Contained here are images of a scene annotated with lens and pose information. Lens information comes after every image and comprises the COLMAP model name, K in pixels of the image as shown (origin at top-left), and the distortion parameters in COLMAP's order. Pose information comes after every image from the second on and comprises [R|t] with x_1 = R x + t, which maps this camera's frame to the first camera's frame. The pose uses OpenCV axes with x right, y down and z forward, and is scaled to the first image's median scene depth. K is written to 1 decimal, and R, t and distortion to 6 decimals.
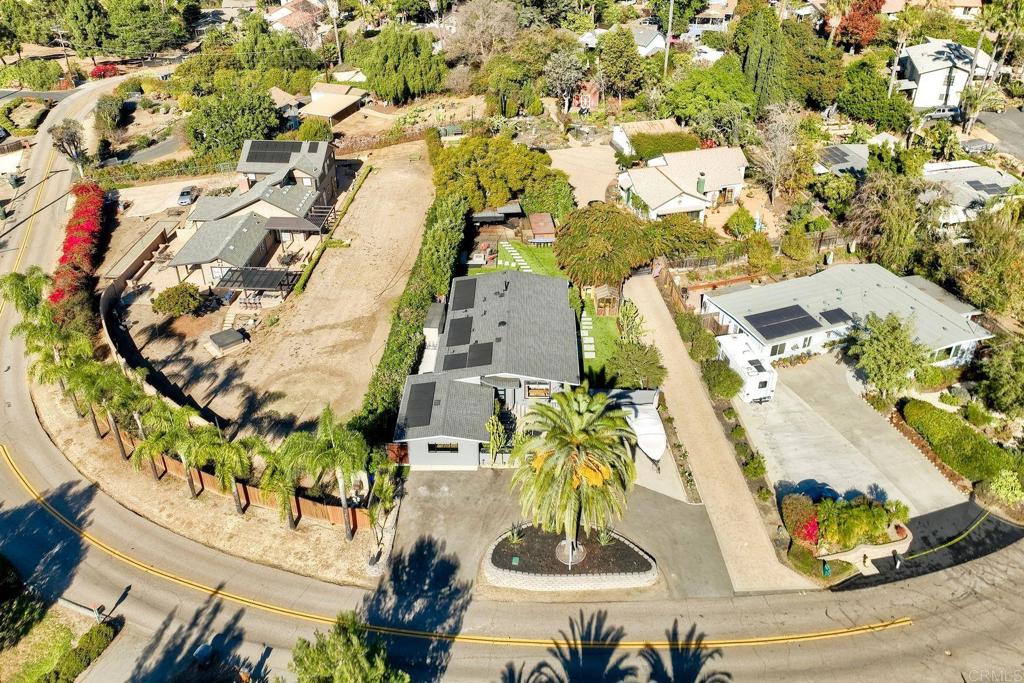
lens RADIAL K [[837.8, 0, 512.0], [0, 837.8, 341.5], [0, 0, 1]] dist [0.027029, 0.003739]
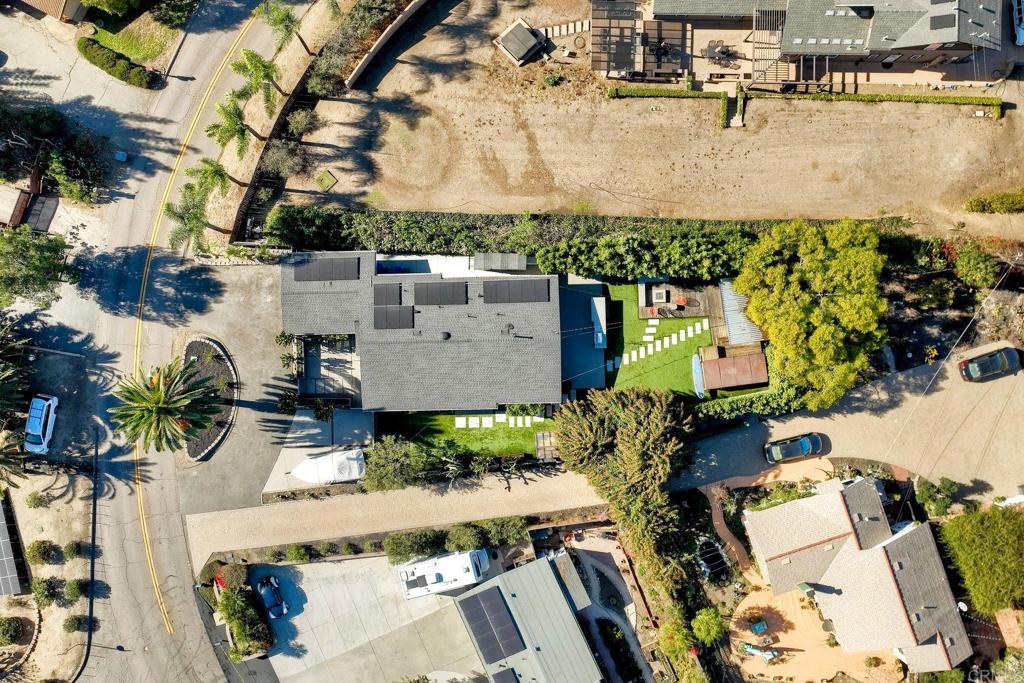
lens RADIAL K [[837.8, 0, 512.0], [0, 837.8, 341.5], [0, 0, 1]] dist [0.027029, 0.003739]
pose [[0.036400, 0.999106, -0.021491, 0.025451], [-0.505957, 0.036970, 0.861766, -1.083543], [0.861790, -0.020495, 0.506850, 0.684053]]
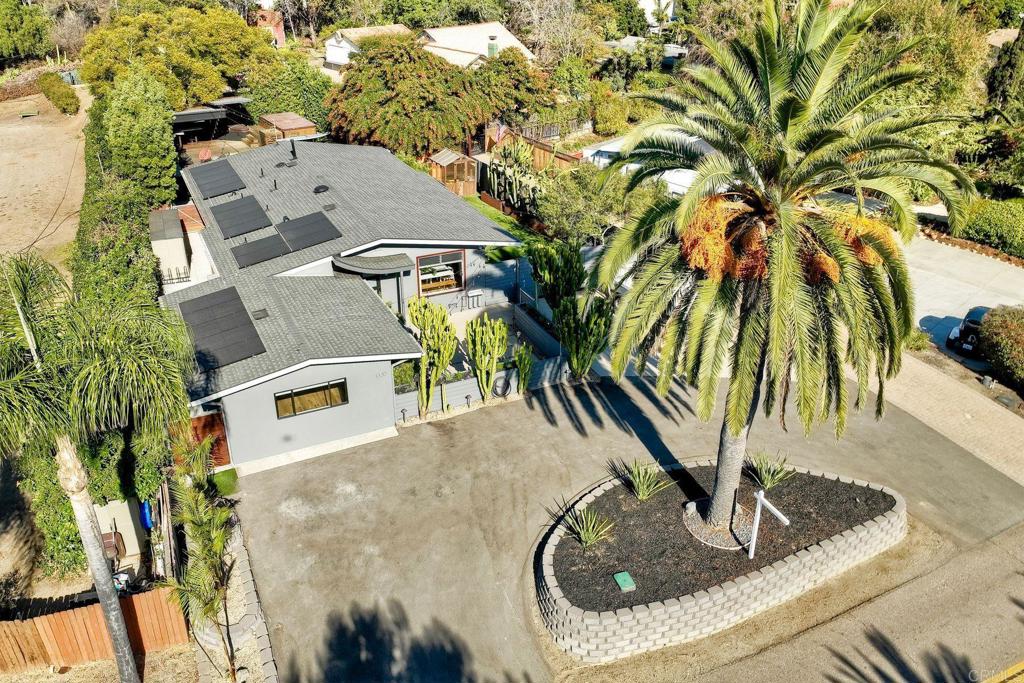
lens RADIAL K [[837.8, 0, 512.0], [0, 837.8, 341.5], [0, 0, 1]] dist [0.027029, 0.003739]
pose [[0.896985, -0.204967, 0.391672, -0.152659], [0.241305, 0.969390, -0.045327, 0.144257], [-0.370393, 0.135170, 0.918988, 0.587331]]
